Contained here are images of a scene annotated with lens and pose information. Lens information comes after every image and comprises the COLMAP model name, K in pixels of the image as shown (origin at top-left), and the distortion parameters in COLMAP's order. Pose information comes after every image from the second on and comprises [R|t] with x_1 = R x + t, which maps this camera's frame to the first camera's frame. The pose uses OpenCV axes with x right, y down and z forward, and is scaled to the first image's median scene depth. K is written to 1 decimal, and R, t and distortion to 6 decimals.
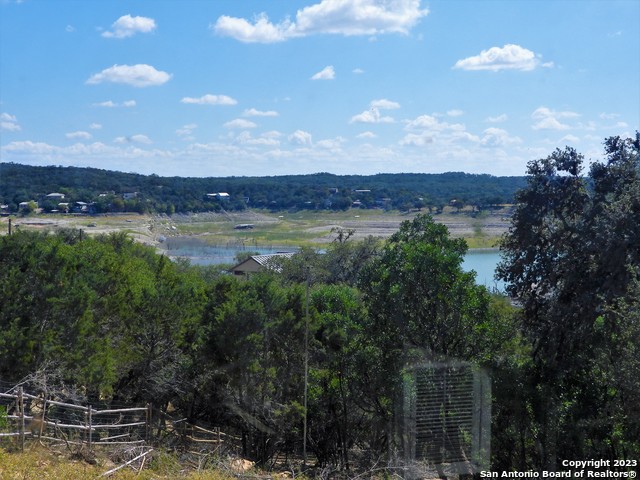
lens RADIAL K [[949.4, 0, 321.5], [0, 949.4, 240.4], [0, 0, 1]] dist [-0.006329, 0.000000]
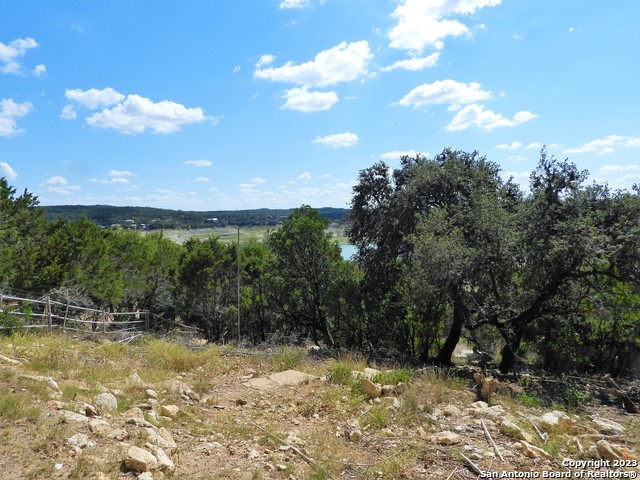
lens RADIAL K [[454.4, 0, 317.1], [0, 454.4, 240.2], [0, 0, 1]] dist [-0.007994, 0.000982]
pose [[0.993143, -0.020188, 0.115149, 0.032074], [0.020433, 0.999791, -0.000947, 0.049741], [-0.115106, 0.003293, 0.993348, 0.137925]]
